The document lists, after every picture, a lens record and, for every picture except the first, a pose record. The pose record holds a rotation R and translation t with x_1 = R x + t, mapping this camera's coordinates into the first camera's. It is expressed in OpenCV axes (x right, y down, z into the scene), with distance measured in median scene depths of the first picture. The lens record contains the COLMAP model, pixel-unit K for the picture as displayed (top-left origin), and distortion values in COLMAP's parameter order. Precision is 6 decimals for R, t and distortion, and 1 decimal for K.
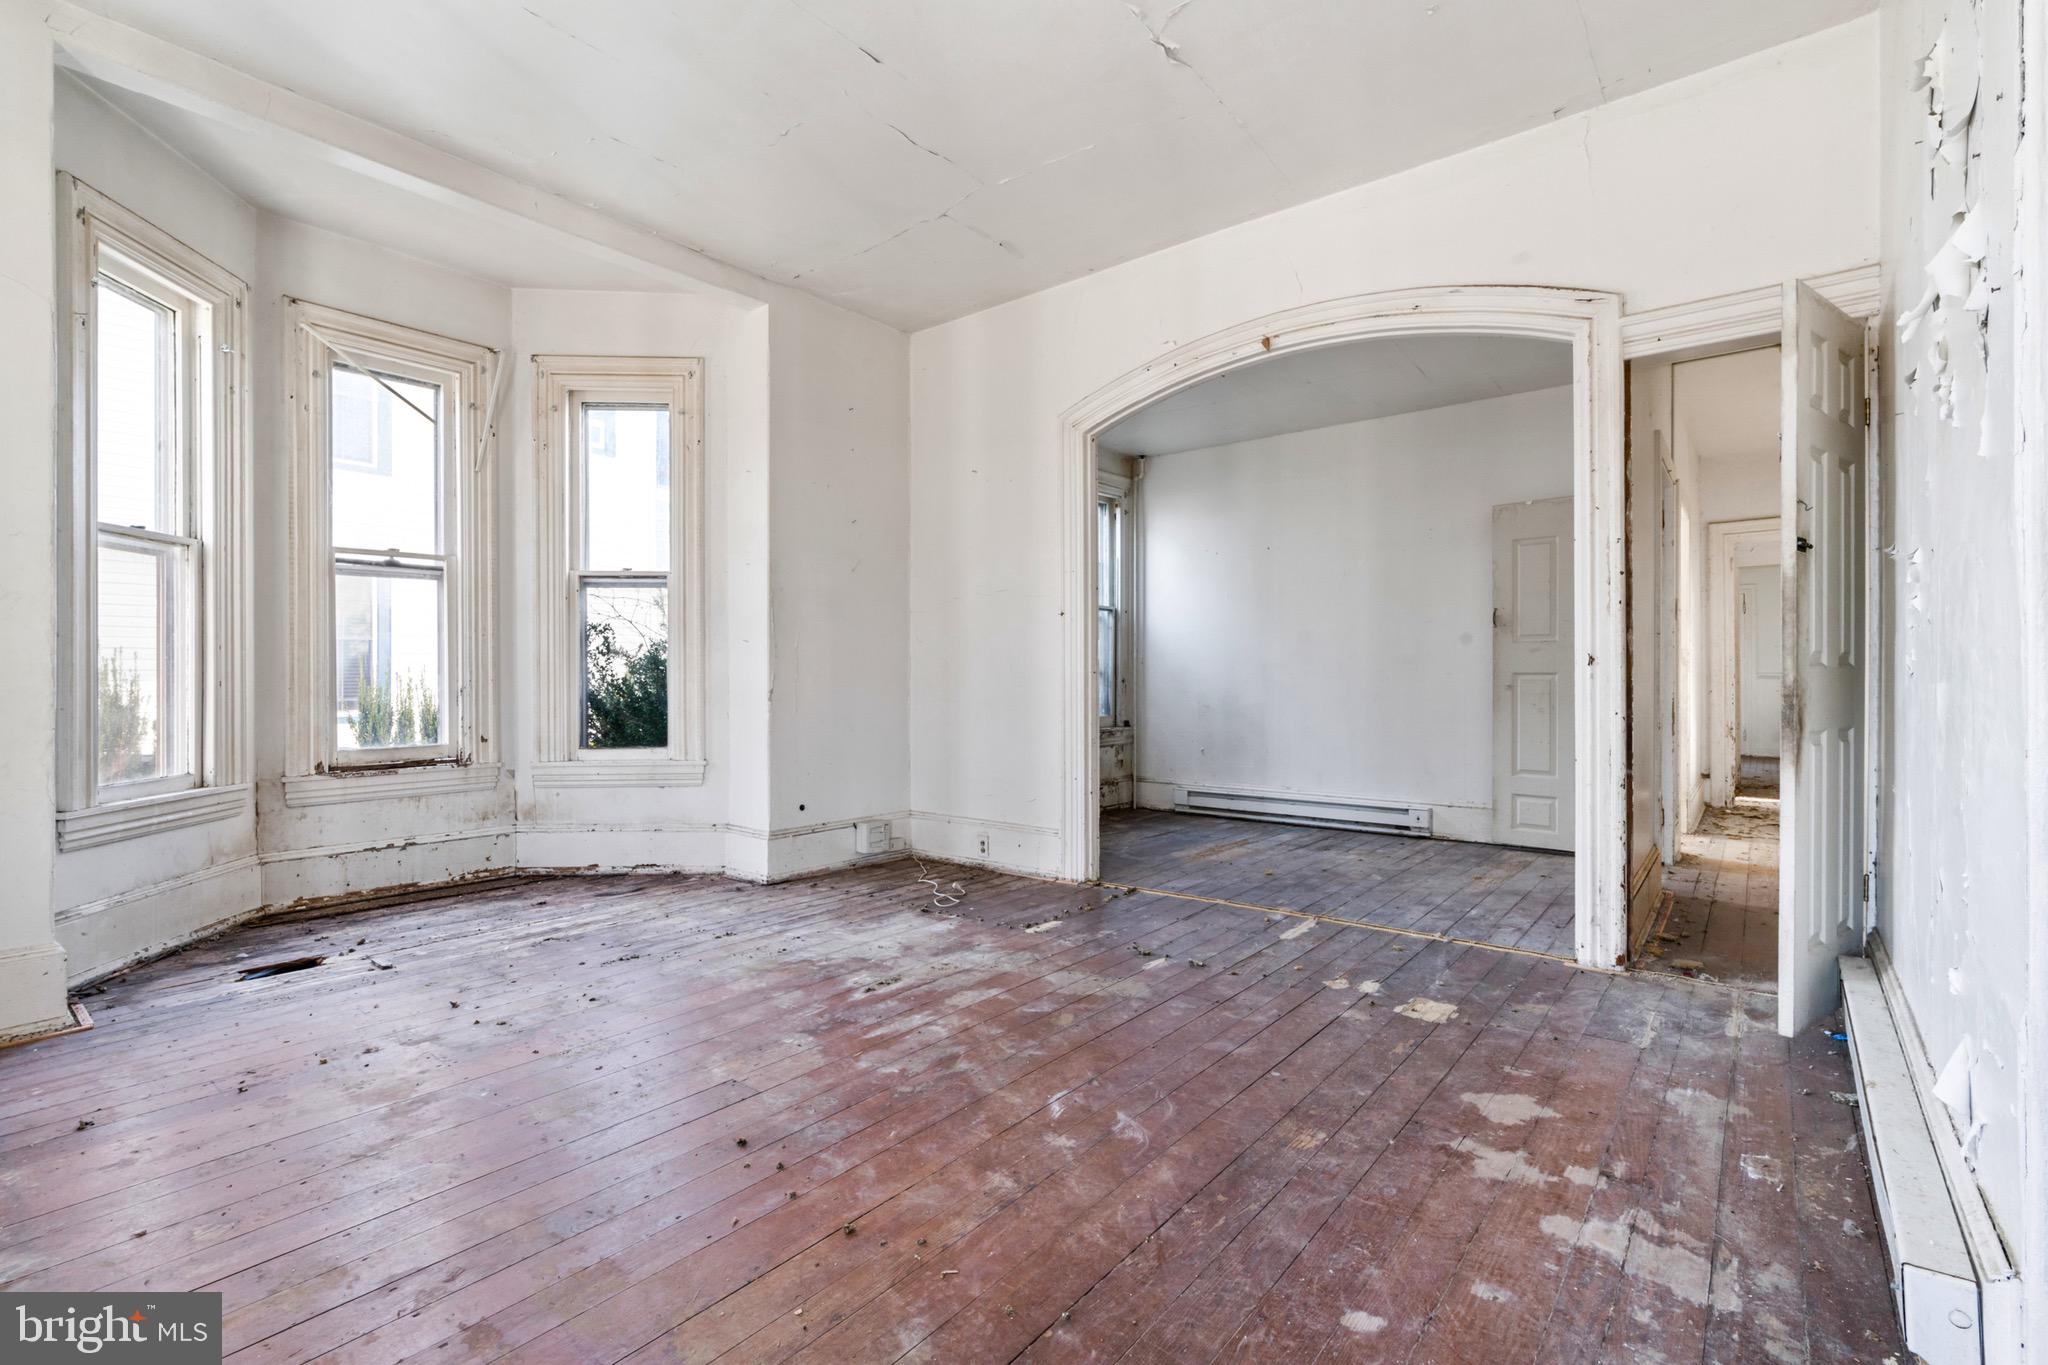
lens RADIAL K [[940.7, 0, 1032.2], [0, 940.7, 676.7], [0, 0, 1]] dist [-0.005226, -0.000489]
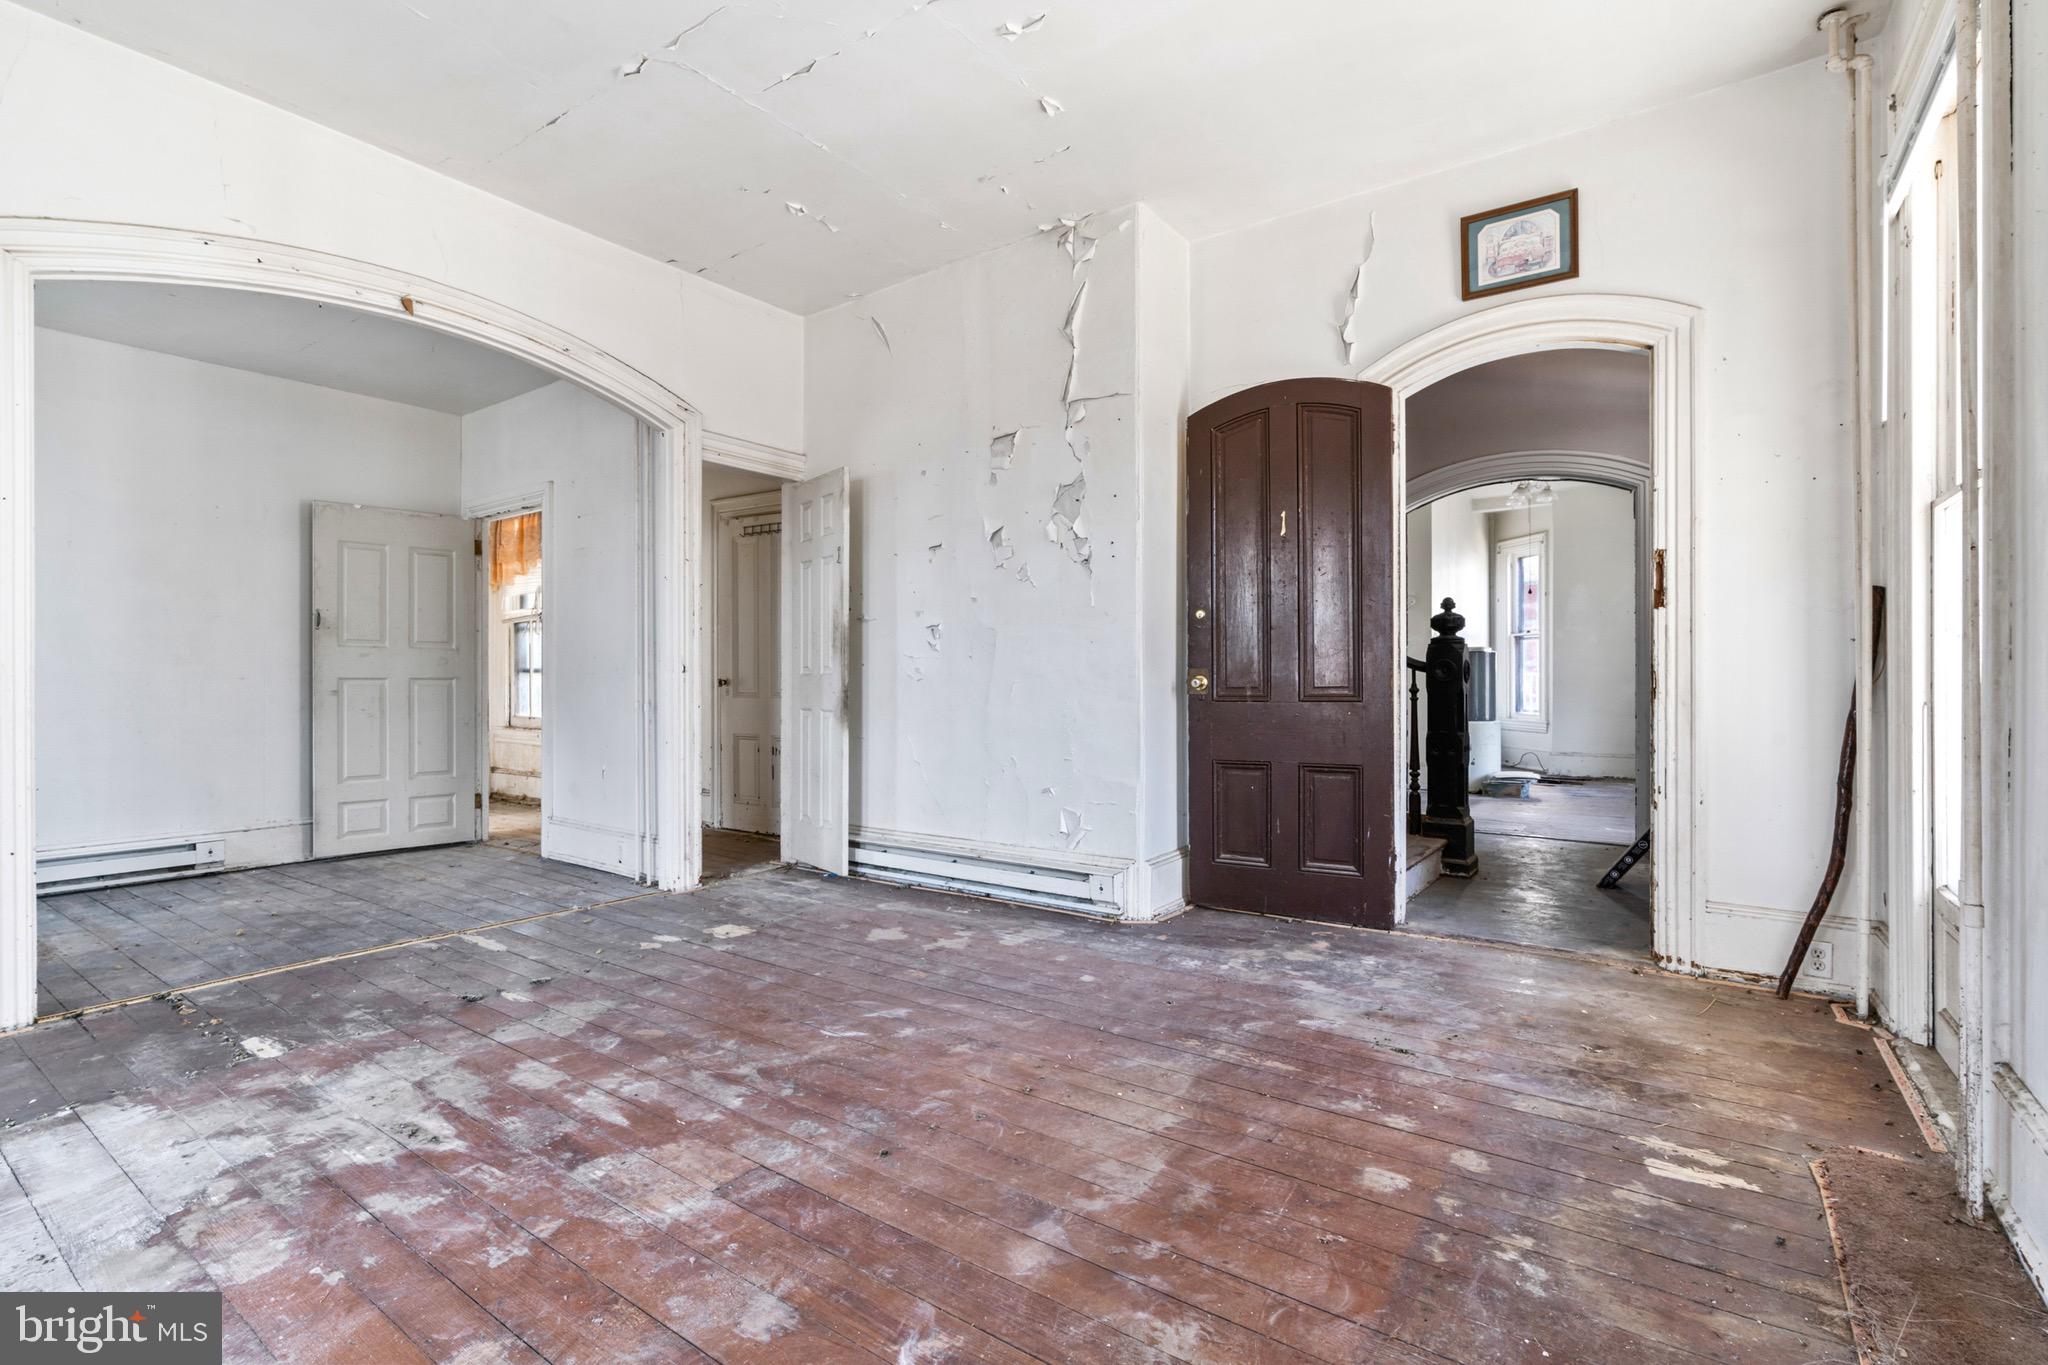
lens RADIAL K [[940.7, 0, 1028.6], [0, 940.7, 683.5], [0, 0, 1]] dist [-0.005226, -0.000489]
pose [[-0.055614, 0.000182, 0.998452, -0.865260], [0.001570, 0.999999, -0.000095, 0.004922], [-0.998451, 0.001563, -0.055614, 0.603954]]
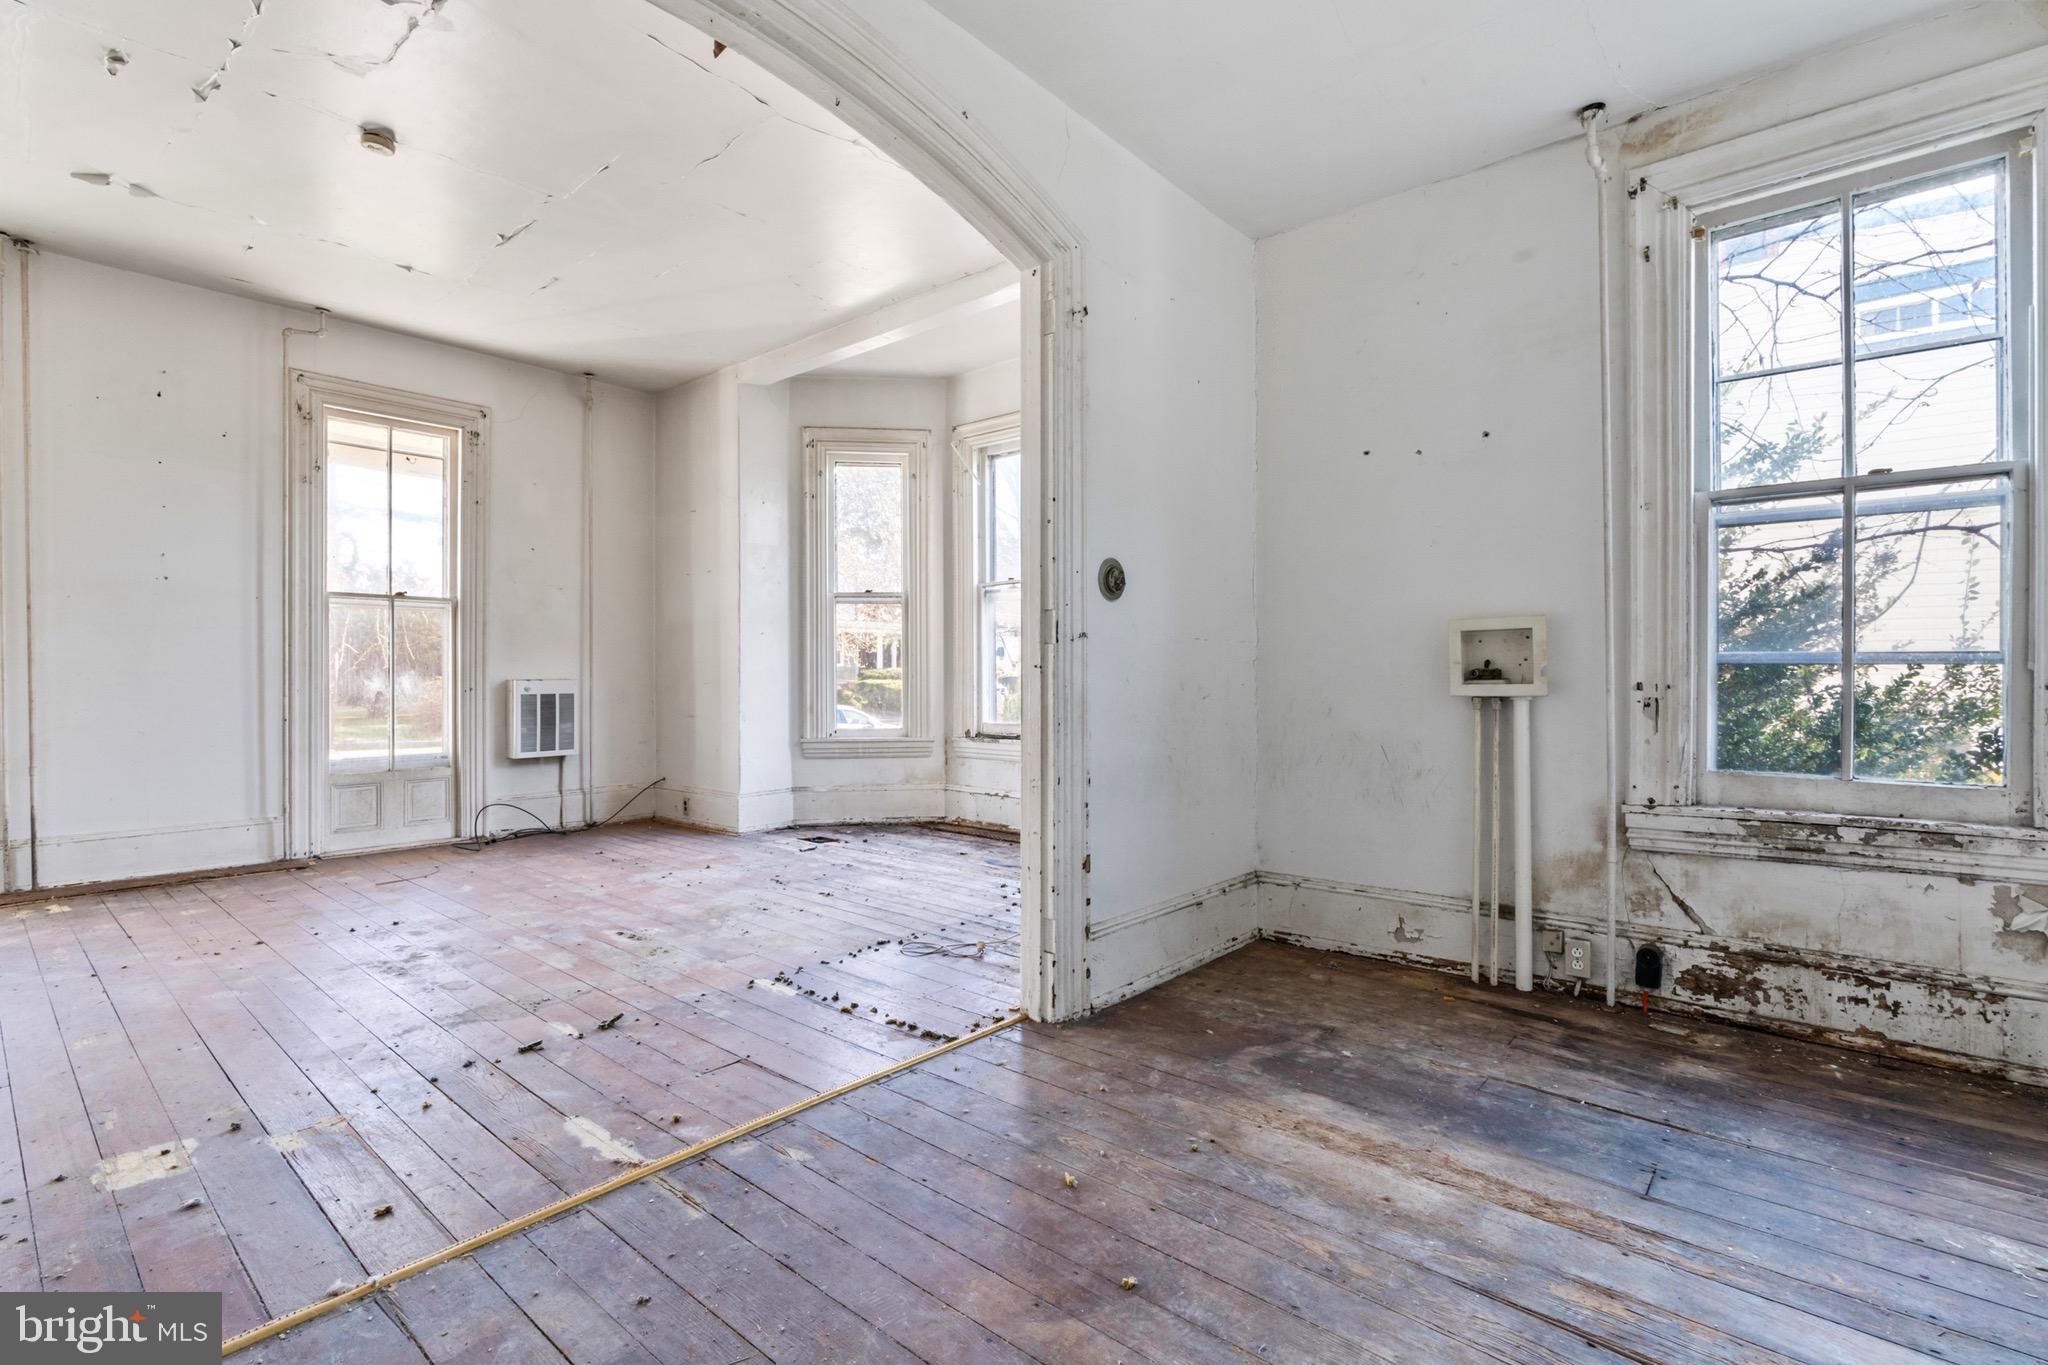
lens RADIAL K [[940.7, 0, 1024.4], [0, 940.7, 674.0], [0, 0, 1]] dist [-0.005226, -0.000489]
pose [[-0.041710, 0.003351, -0.999124, 0.998361], [-0.002457, 0.999991, 0.003456, -0.004411], [0.999127, 0.002599, -0.041701, 1.549849]]
